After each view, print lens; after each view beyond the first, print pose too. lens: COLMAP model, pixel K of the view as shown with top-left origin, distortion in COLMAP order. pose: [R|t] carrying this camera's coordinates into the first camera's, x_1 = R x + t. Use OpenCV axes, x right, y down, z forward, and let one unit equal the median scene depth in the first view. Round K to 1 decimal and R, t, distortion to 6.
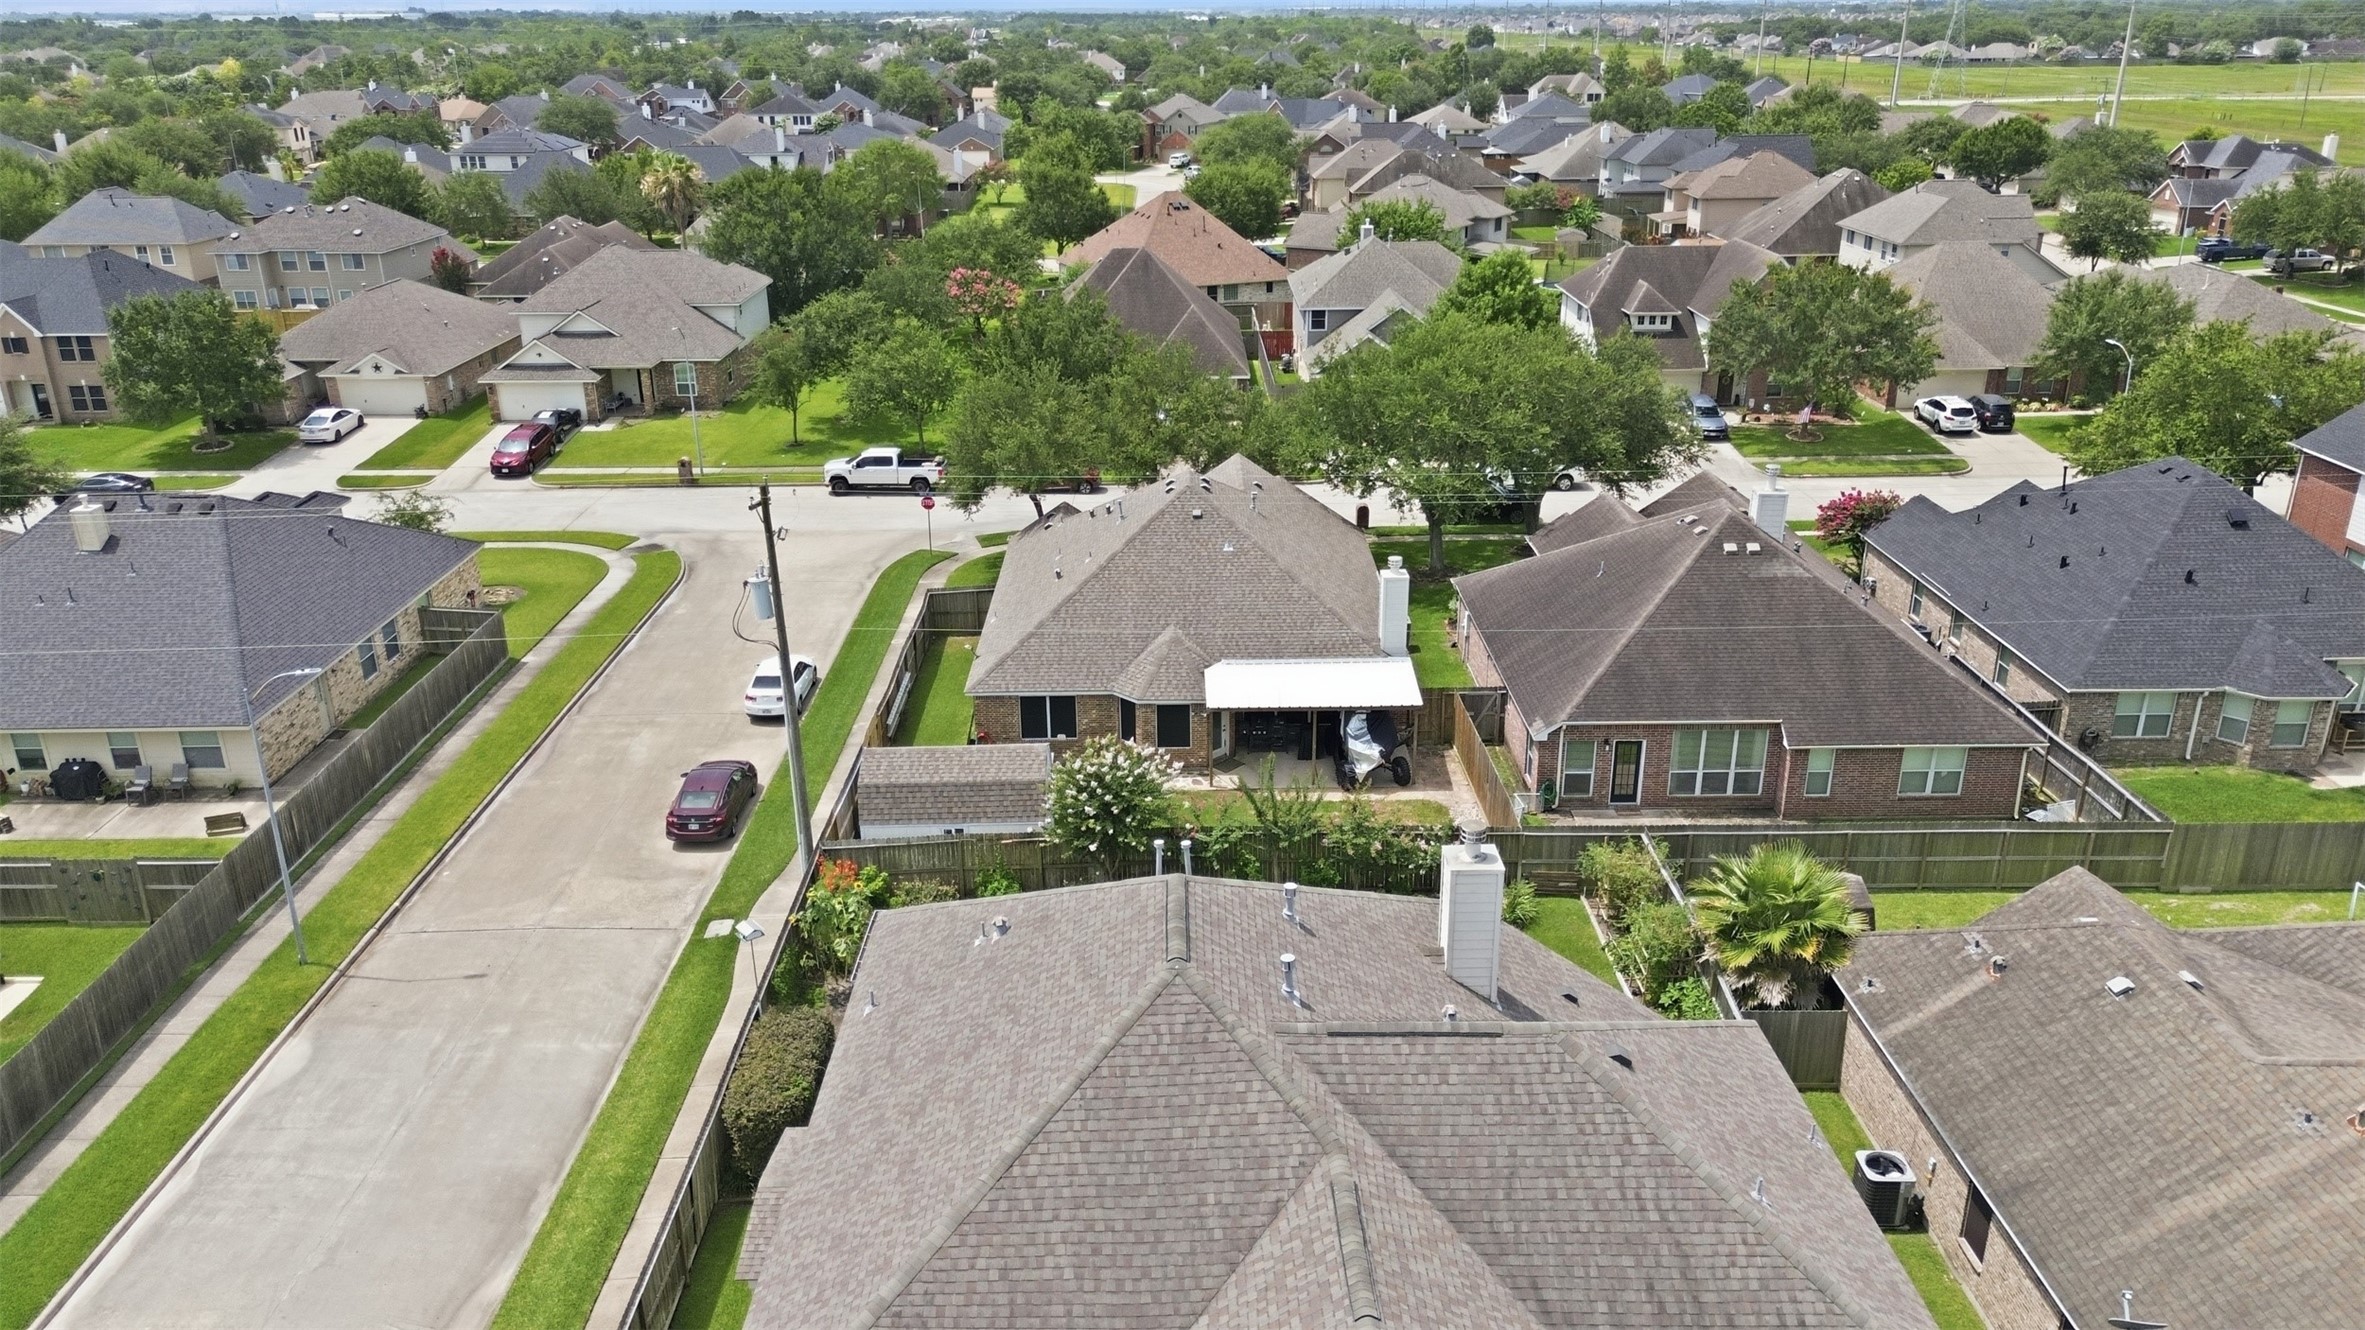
lens RADIAL K [[1679.2, 0, 1182.5], [0, 1679.2, 665.0], [0, 0, 1]] dist [0.061961, -0.058375]
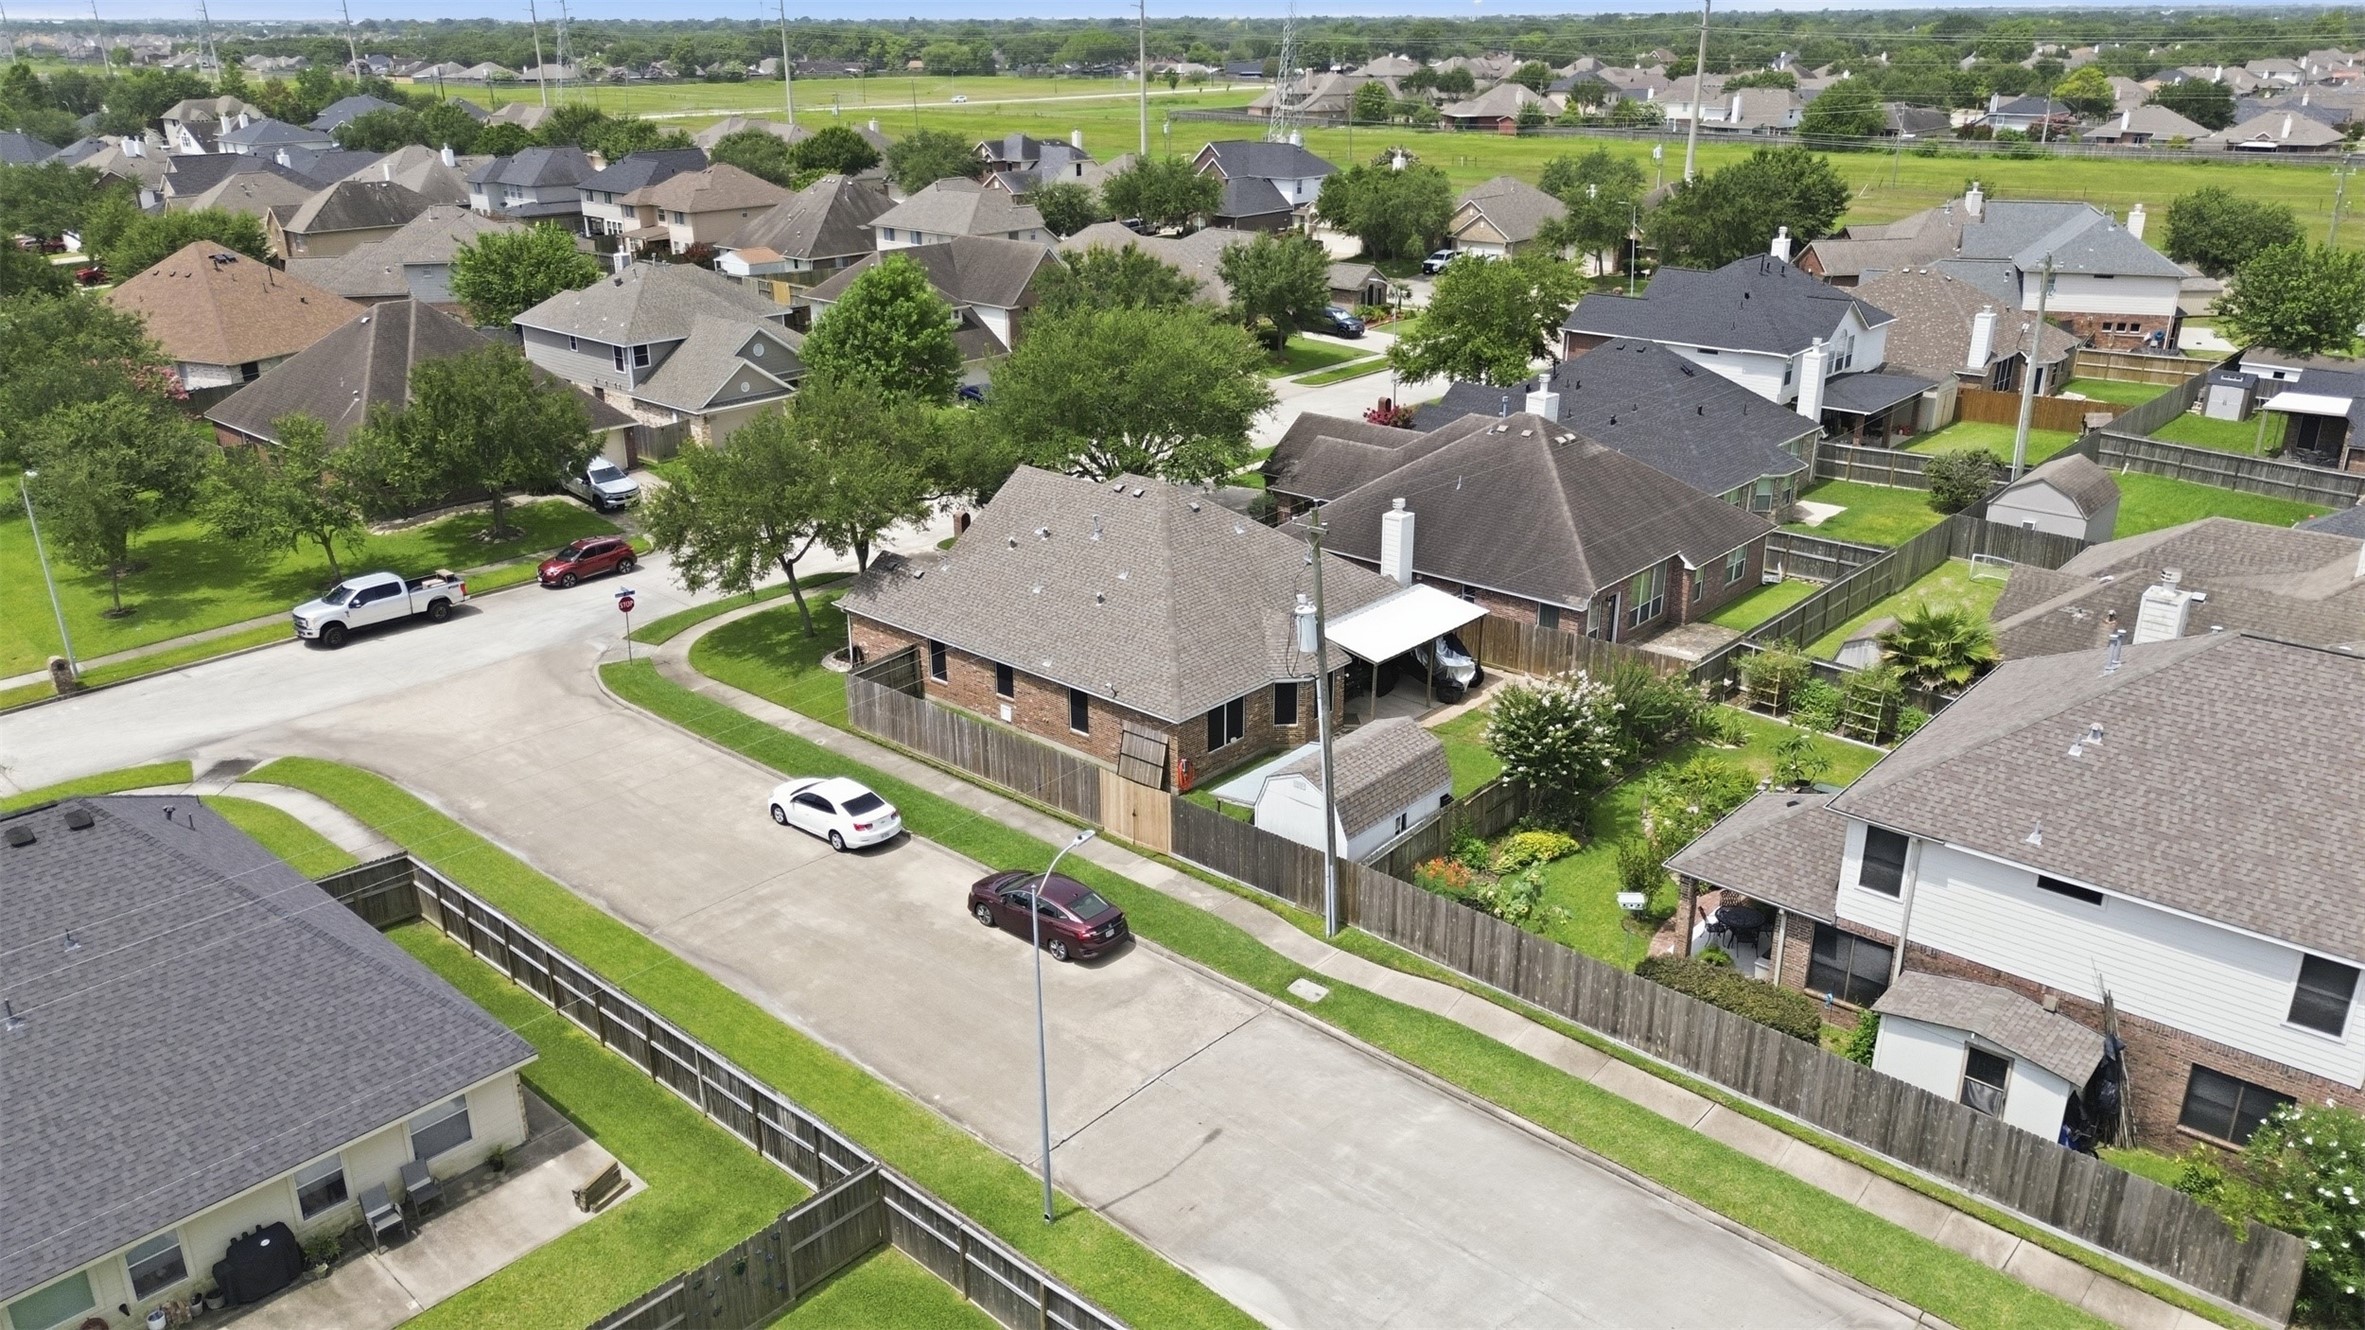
lens RADIAL K [[1679.2, 0, 1182.5], [0, 1679.2, 665.0], [0, 0, 1]] dist [0.061961, -0.058375]
pose [[0.675610, -0.260525, 0.689694, -0.667054], [0.268964, 0.958106, 0.098444, -0.091897], [-0.686447, 0.118993, 0.717378, 0.262943]]
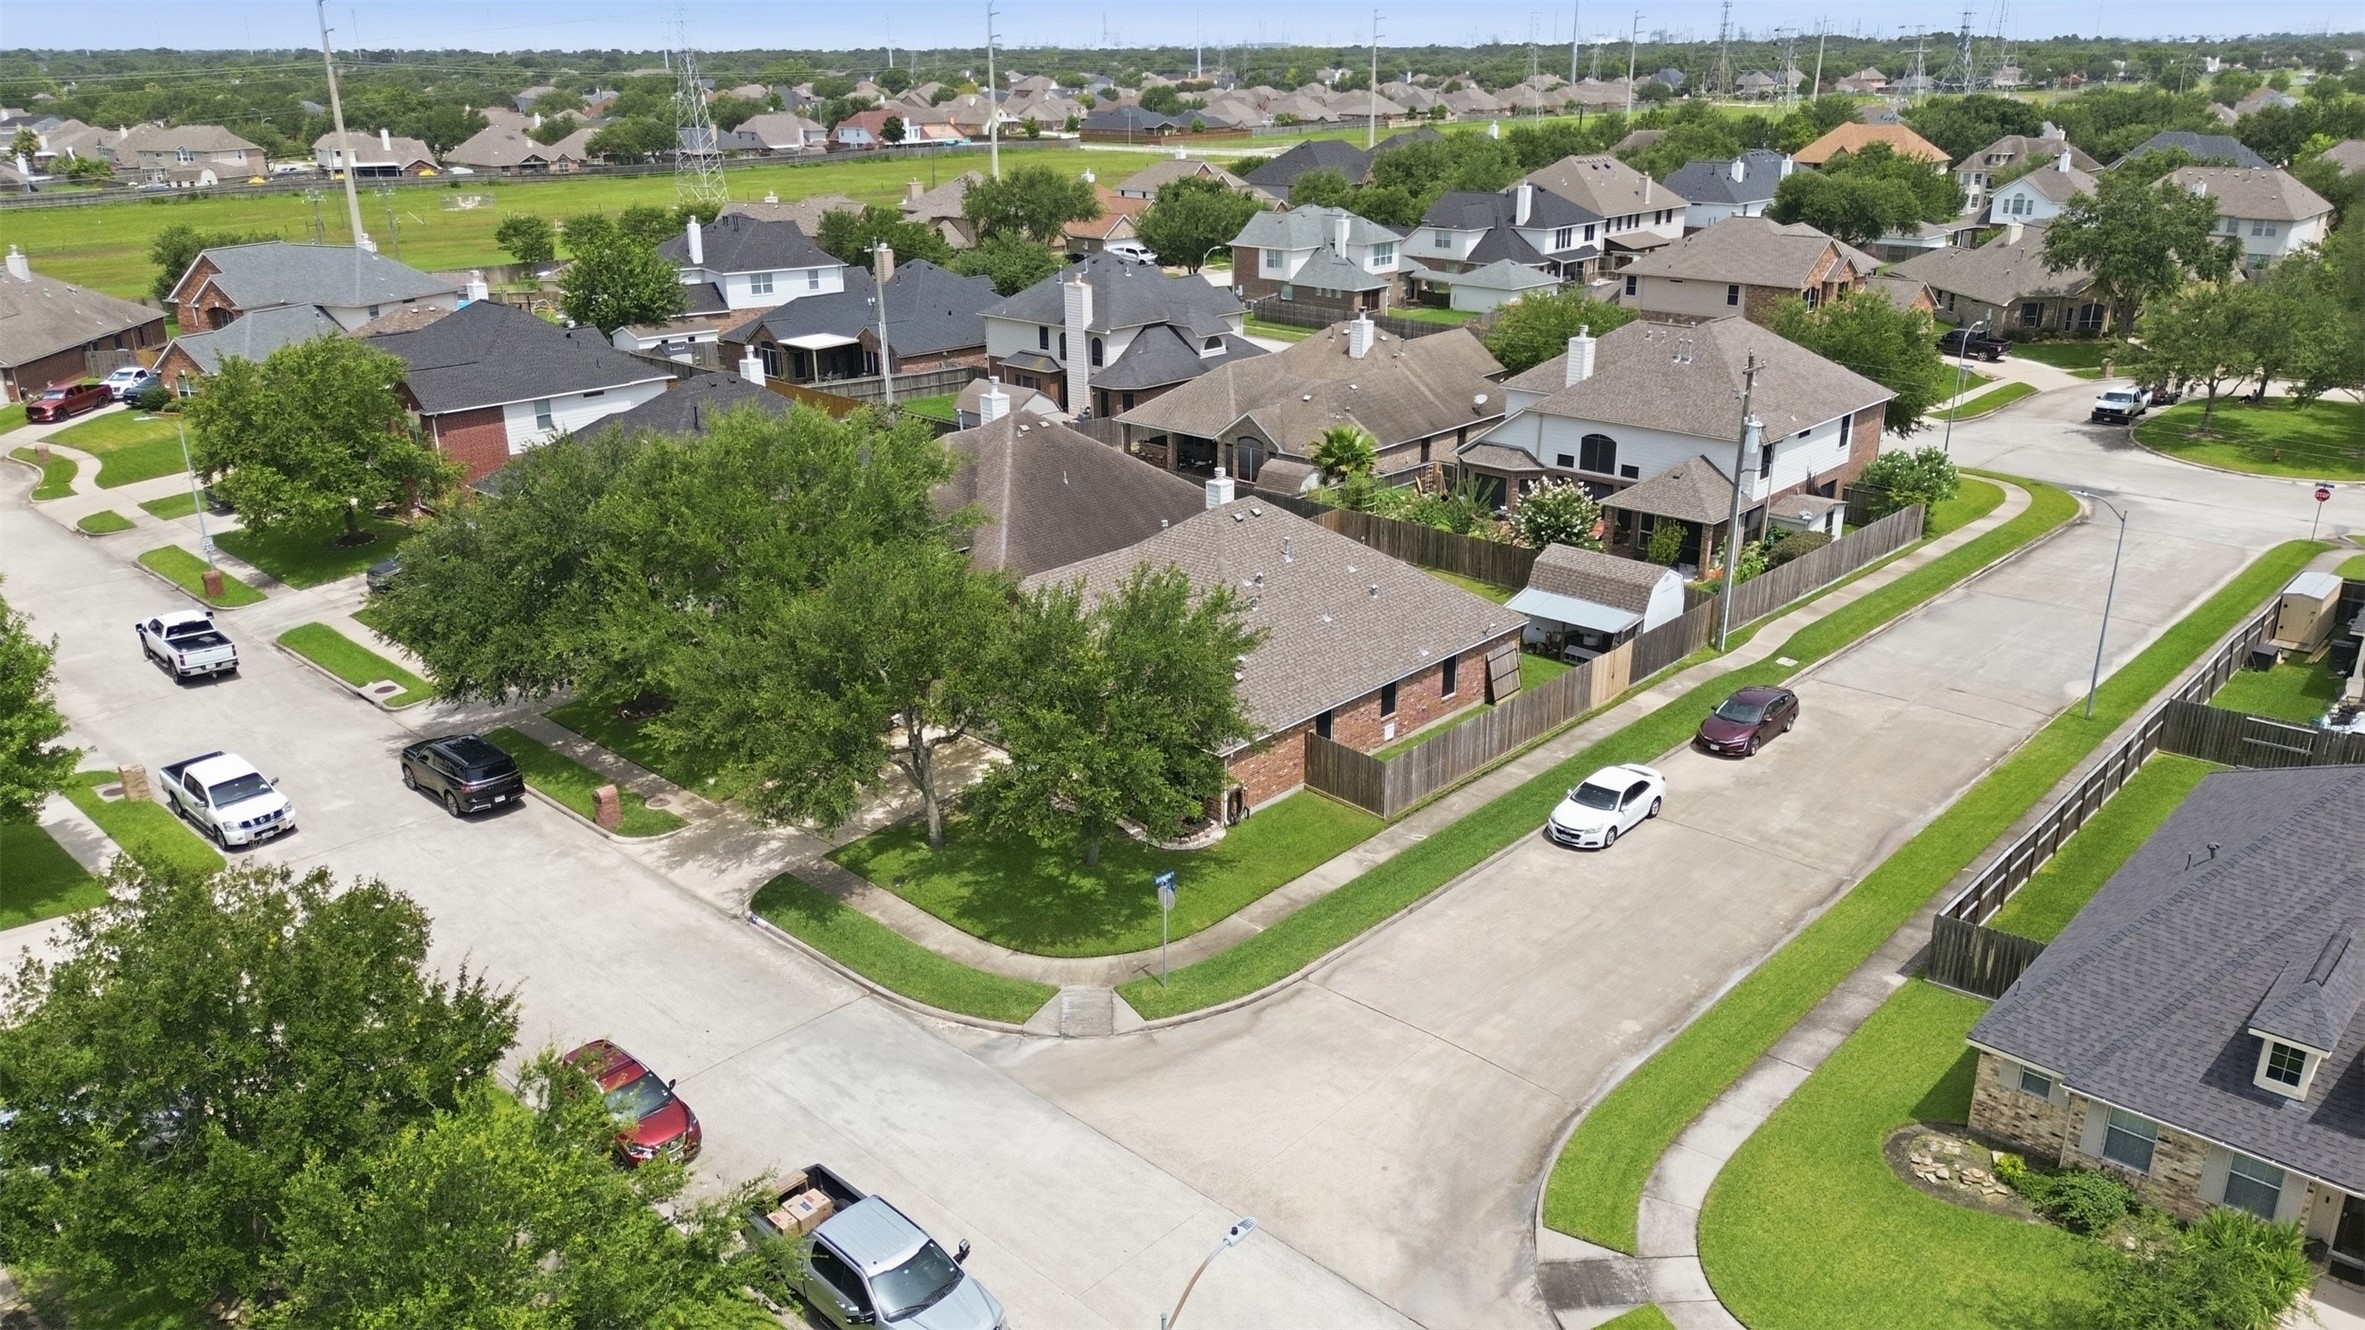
lens RADIAL K [[1679.2, 0, 1182.5], [0, 1679.2, 665.0], [0, 0, 1]] dist [0.061961, -0.058375]
pose [[-0.723380, -0.225599, 0.652554, -0.613780], [0.263729, 0.783171, 0.563108, -0.573806], [-0.638098, 0.579438, -0.507033, 1.500615]]
